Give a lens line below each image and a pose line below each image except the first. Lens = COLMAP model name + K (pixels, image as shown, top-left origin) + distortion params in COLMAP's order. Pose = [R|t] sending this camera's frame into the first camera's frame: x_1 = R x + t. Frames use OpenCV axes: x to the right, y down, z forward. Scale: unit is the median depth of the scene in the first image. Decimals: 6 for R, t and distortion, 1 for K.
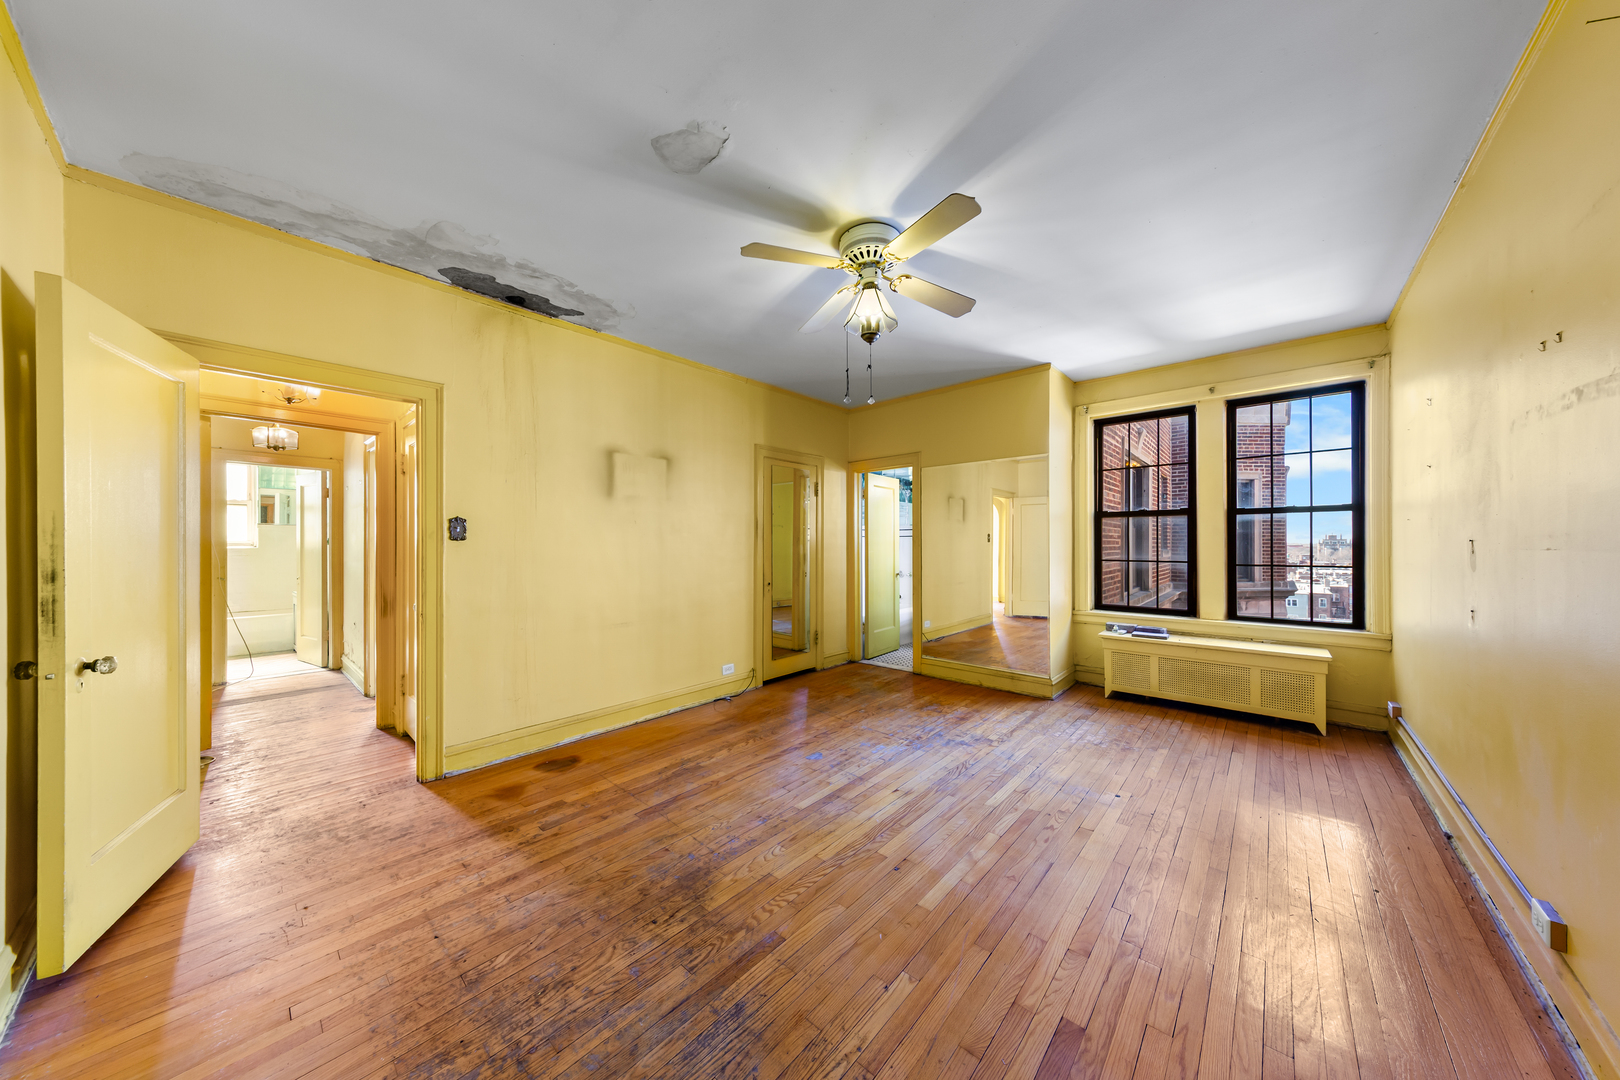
lens RADIAL K [[510.2, 0, 815.8], [0, 510.2, 549.7], [0, 0, 1]] dist [0.007855, -0.000296]
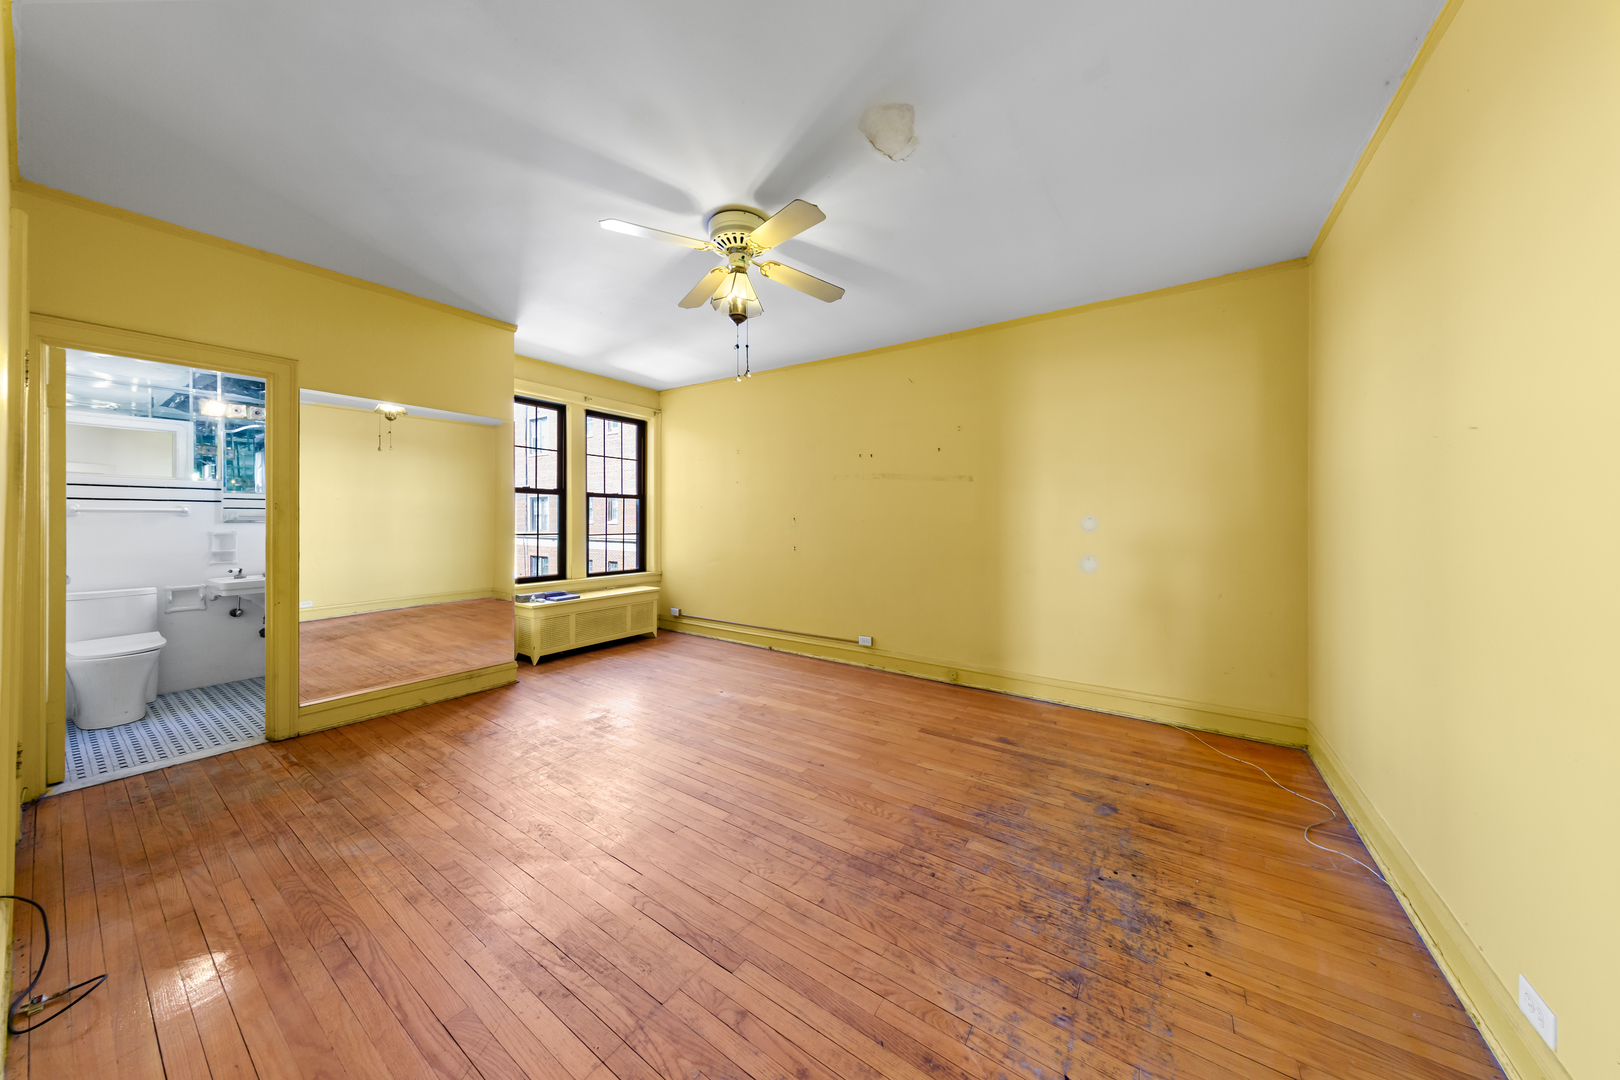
lens RADIAL K [[510.2, 0, 811.3], [0, 510.2, 527.1], [0, 0, 1]] dist [0.007855, -0.000296]
pose [[-0.109077, -0.013620, 0.993940, -1.244983], [0.009246, 0.999849, 0.014716, -0.011153], [-0.993990, 0.010795, -0.108935, 1.268725]]
